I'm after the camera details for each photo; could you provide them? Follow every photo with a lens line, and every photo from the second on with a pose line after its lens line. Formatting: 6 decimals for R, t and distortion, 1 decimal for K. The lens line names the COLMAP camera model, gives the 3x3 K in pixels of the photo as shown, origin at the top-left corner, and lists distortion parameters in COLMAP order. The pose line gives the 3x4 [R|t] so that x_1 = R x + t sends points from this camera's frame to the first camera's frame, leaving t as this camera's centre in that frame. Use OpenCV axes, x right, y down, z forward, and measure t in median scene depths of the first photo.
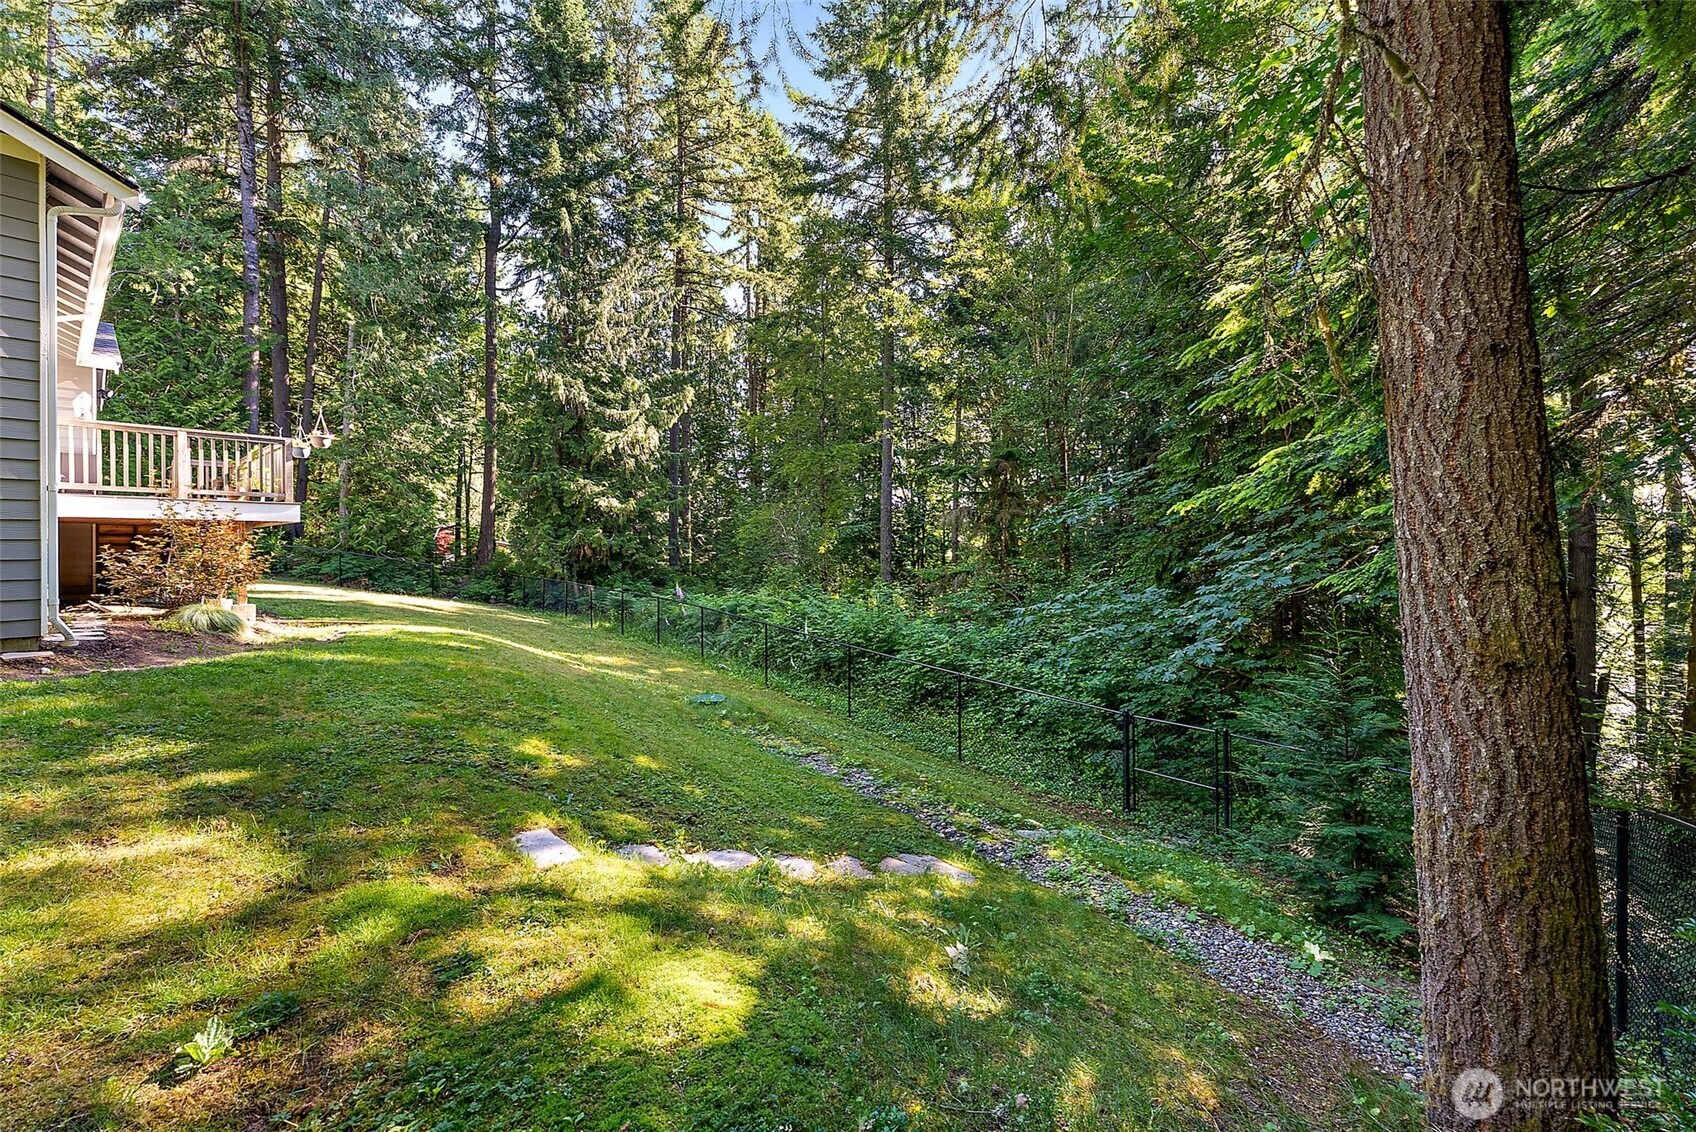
lens RADIAL K [[688.0, 0, 849.2], [0, 688.0, 558.0], [0, 0, 1]] dist [0.001077, 0.000402]
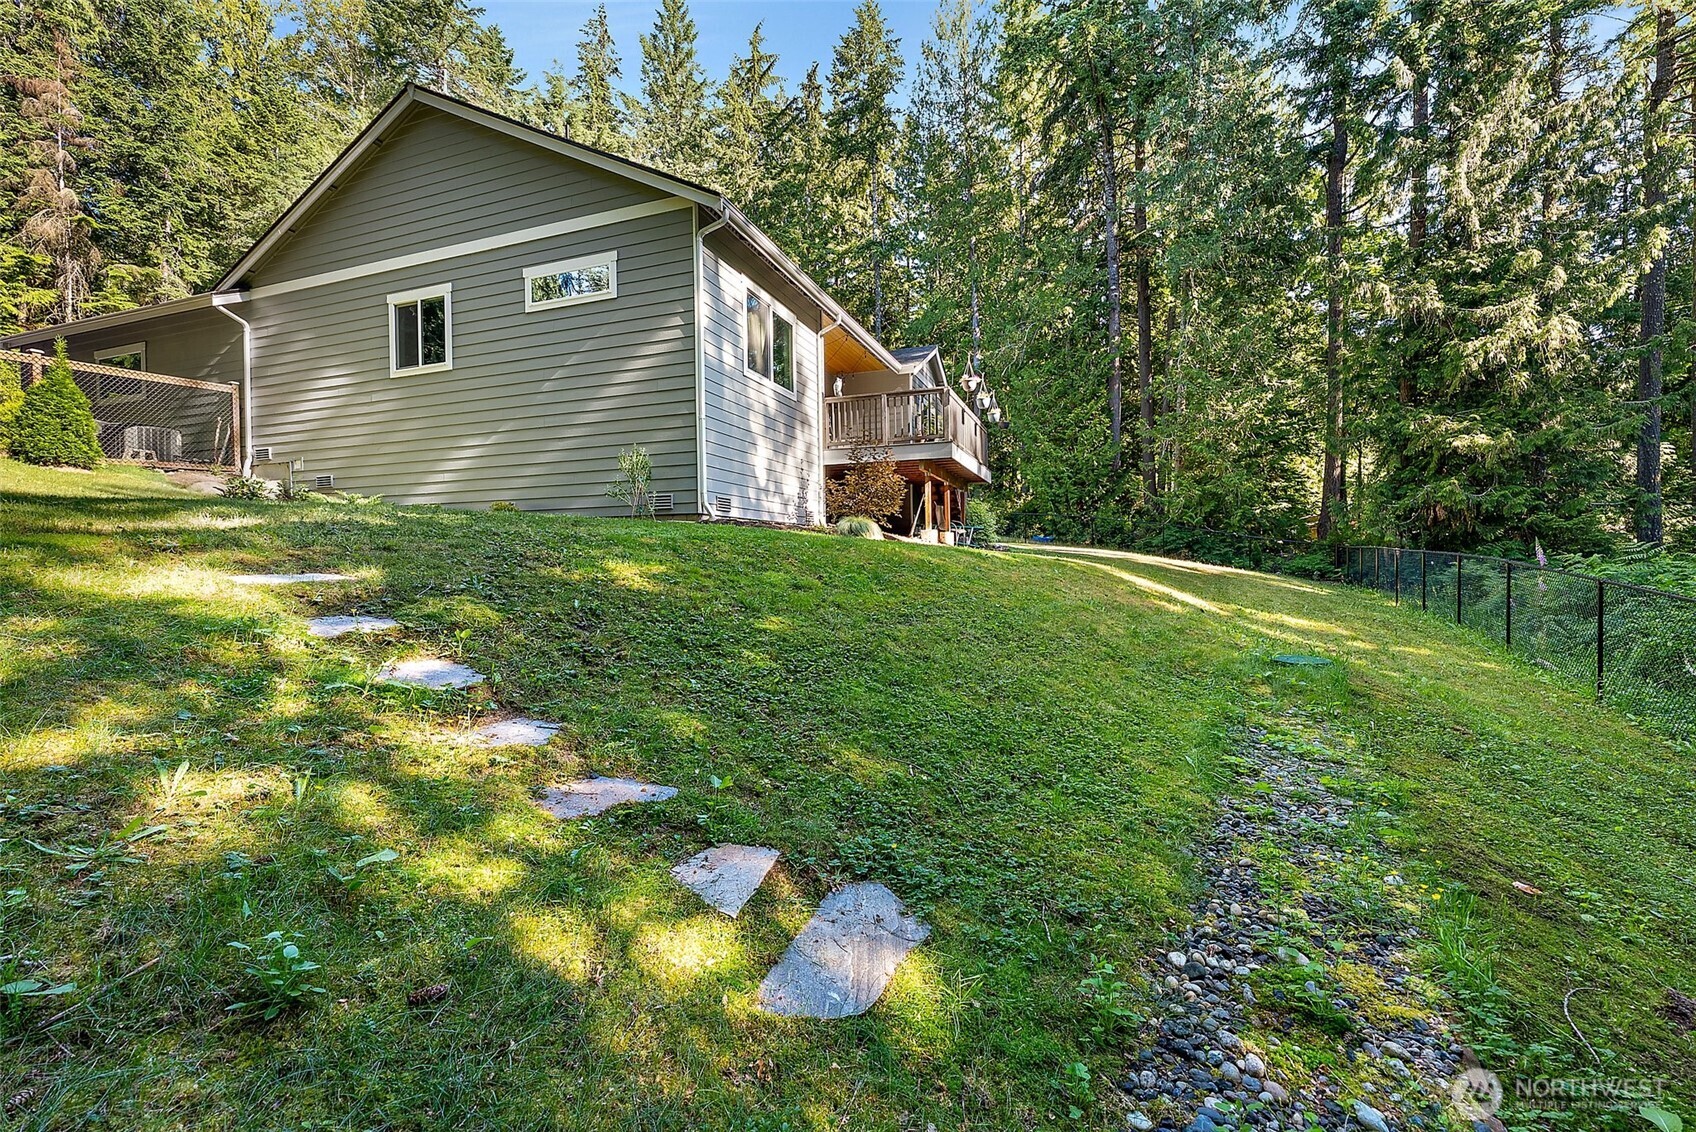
lens RADIAL K [[688.0, 0, 848.0], [0, 688.0, 567.4], [0, 0, 1]] dist [0.001077, 0.000402]
pose [[0.366090, 0.018176, -0.930402, 0.075343], [-0.005519, 0.999834, 0.017361, 0.039862], [0.930563, -0.001221, 0.366129, 0.140980]]
